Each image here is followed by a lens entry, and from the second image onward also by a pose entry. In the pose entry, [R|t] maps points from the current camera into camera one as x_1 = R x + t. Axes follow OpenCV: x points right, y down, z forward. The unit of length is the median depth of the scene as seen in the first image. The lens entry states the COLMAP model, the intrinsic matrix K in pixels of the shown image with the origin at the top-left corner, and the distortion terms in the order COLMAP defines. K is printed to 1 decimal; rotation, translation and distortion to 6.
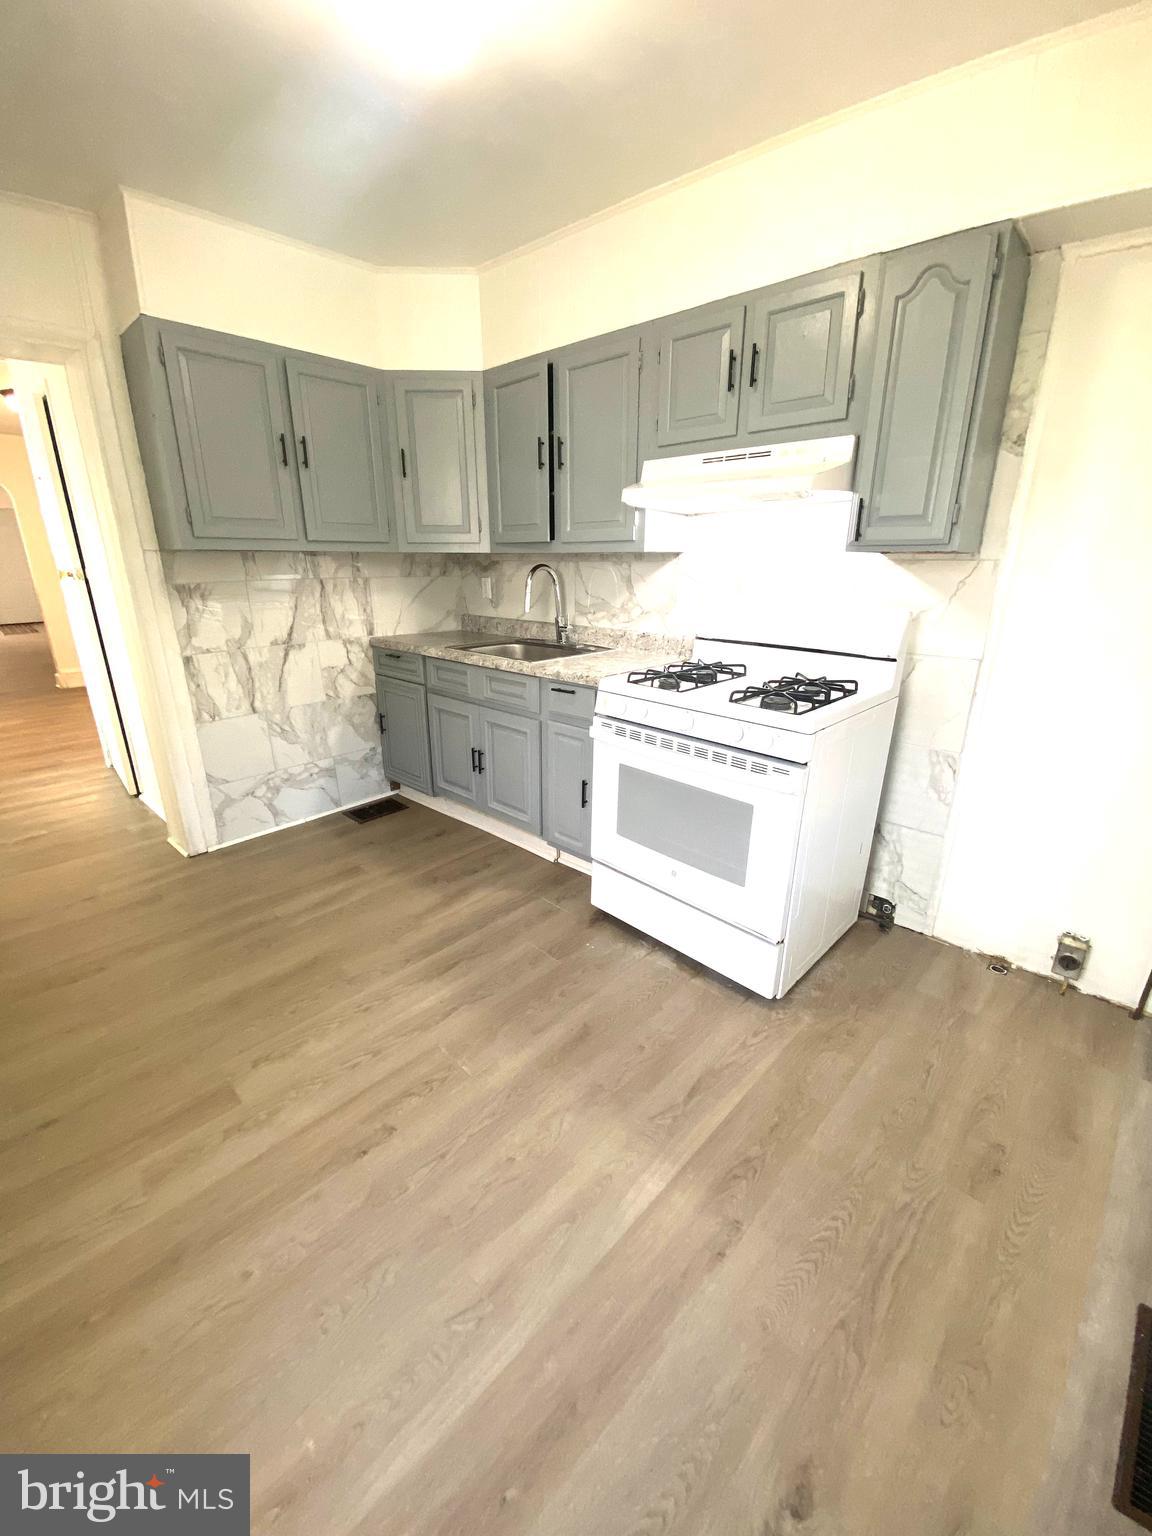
lens RADIAL K [[614.3, 0, 575.0], [0, 614.3, 768.8], [0, 0, 1]] dist [0.030917, -0.029573]
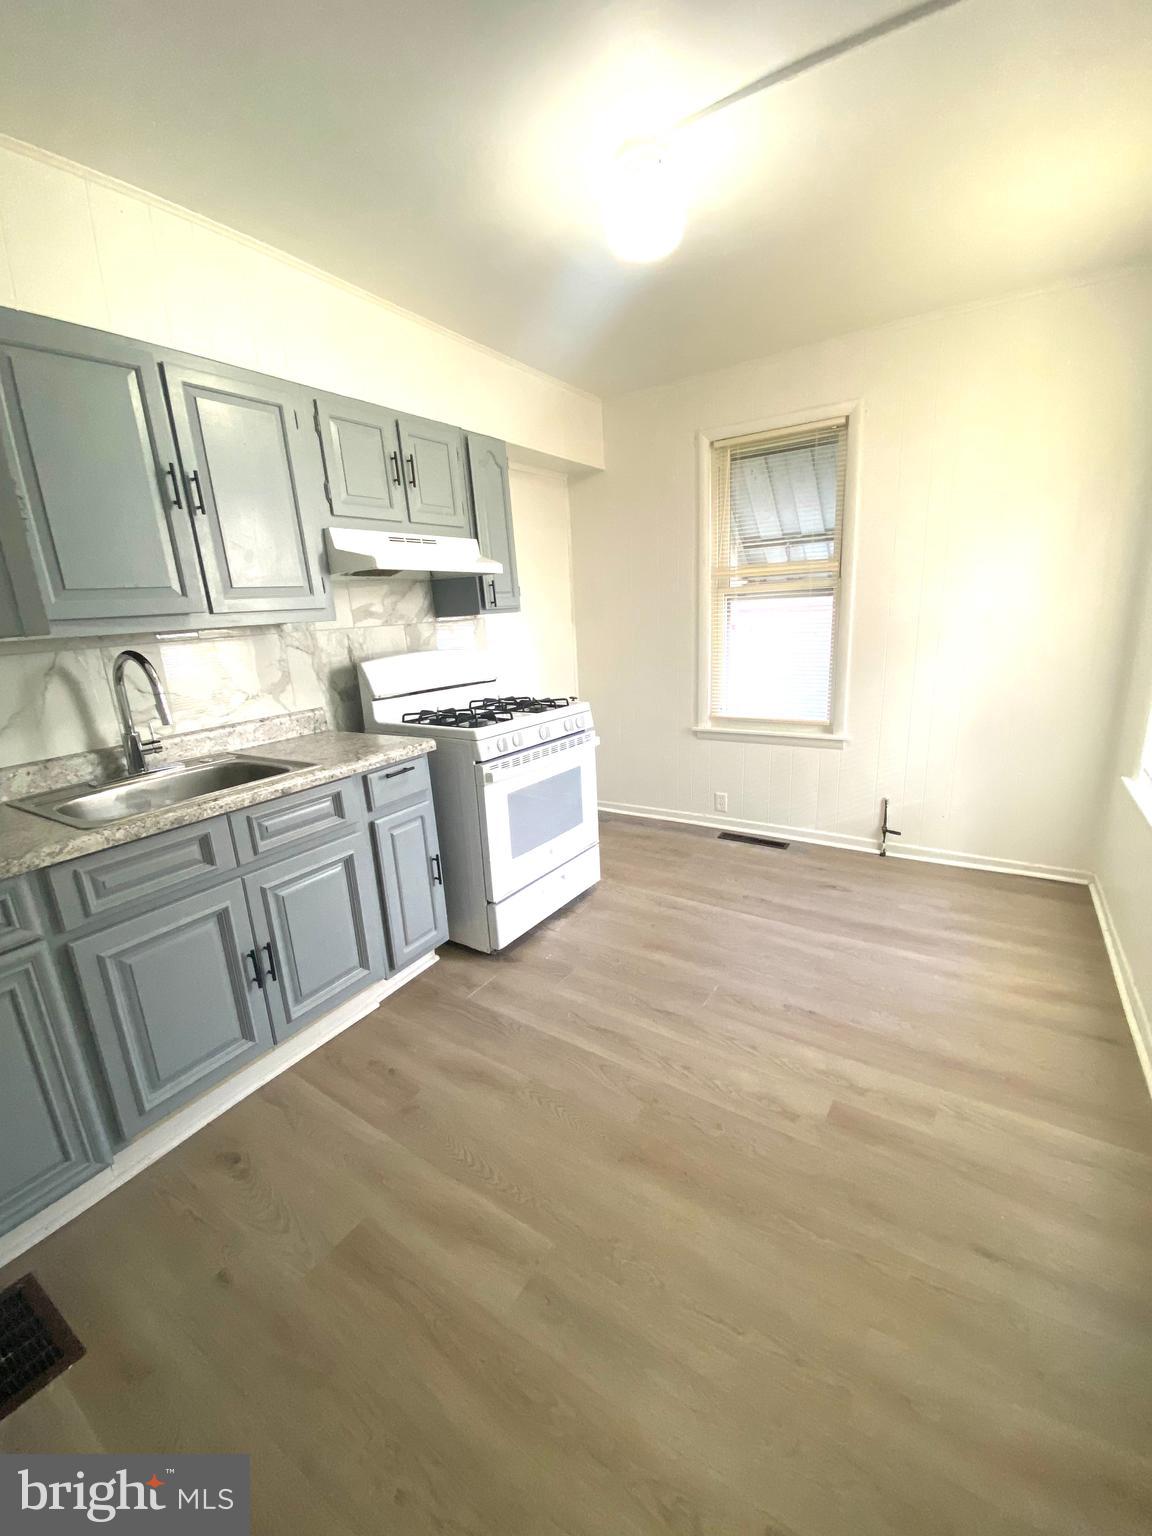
lens RADIAL K [[614.3, 0, 575.0], [0, 614.3, 768.8], [0, 0, 1]] dist [0.030917, -0.029573]
pose [[-0.177611, -0.236737, 0.955201, -1.015606], [0.375203, 0.881028, 0.288120, -0.328463], [-0.909768, 0.409568, -0.067656, 0.945038]]
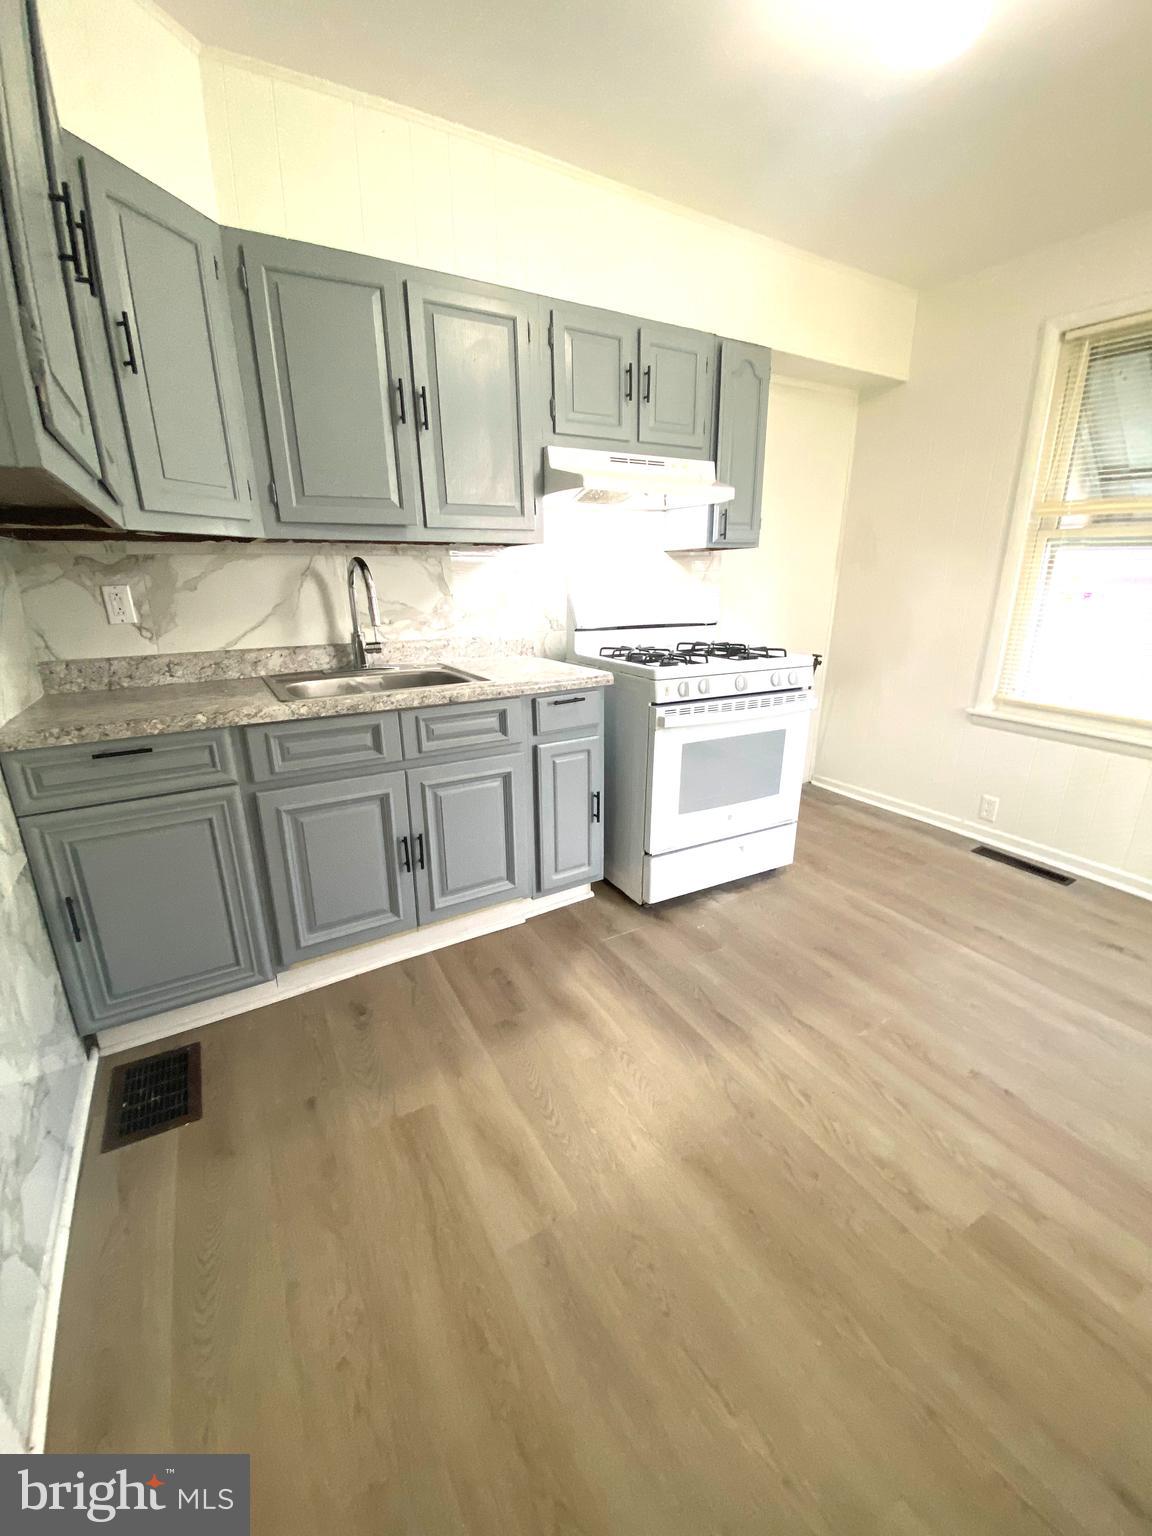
lens RADIAL K [[614.3, 0, 575.0], [0, 614.3, 768.8], [0, 0, 1]] dist [0.030917, -0.029573]
pose [[0.279238, -0.289418, 0.915567, -0.942524], [0.320379, 0.926938, 0.195301, -0.231933], [-0.905198, 0.238793, 0.351560, 0.812474]]
